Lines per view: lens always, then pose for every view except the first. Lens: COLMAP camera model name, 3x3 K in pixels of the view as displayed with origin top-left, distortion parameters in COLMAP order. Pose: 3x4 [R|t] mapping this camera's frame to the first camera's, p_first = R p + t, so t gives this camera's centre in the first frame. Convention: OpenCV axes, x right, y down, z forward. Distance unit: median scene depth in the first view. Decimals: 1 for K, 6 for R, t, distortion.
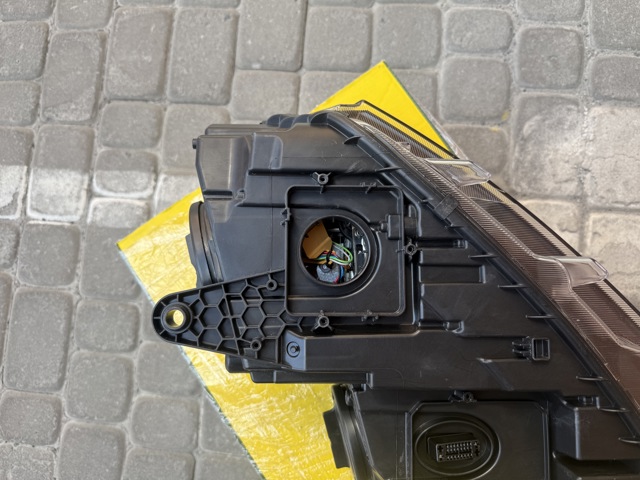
lens RADIAL K [[463.1, 0, 320.6], [0, 463.1, 238.5], [0, 0, 1]] dist [-0.006312, -0.010286]
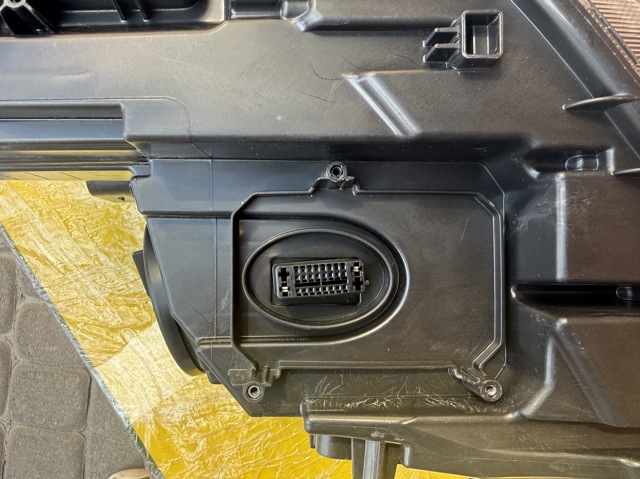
lens RADIAL K [[443.1, 0, 292.5], [0, 443.1, 249.0], [0, 0, 1]] dist [0.009581, 0.004482]
pose [[0.997929, -0.011646, -0.063258, 0.332889], [0.017308, 0.995817, 0.089715, 0.423600], [0.061949, -0.090624, 0.993957, 0.564666]]
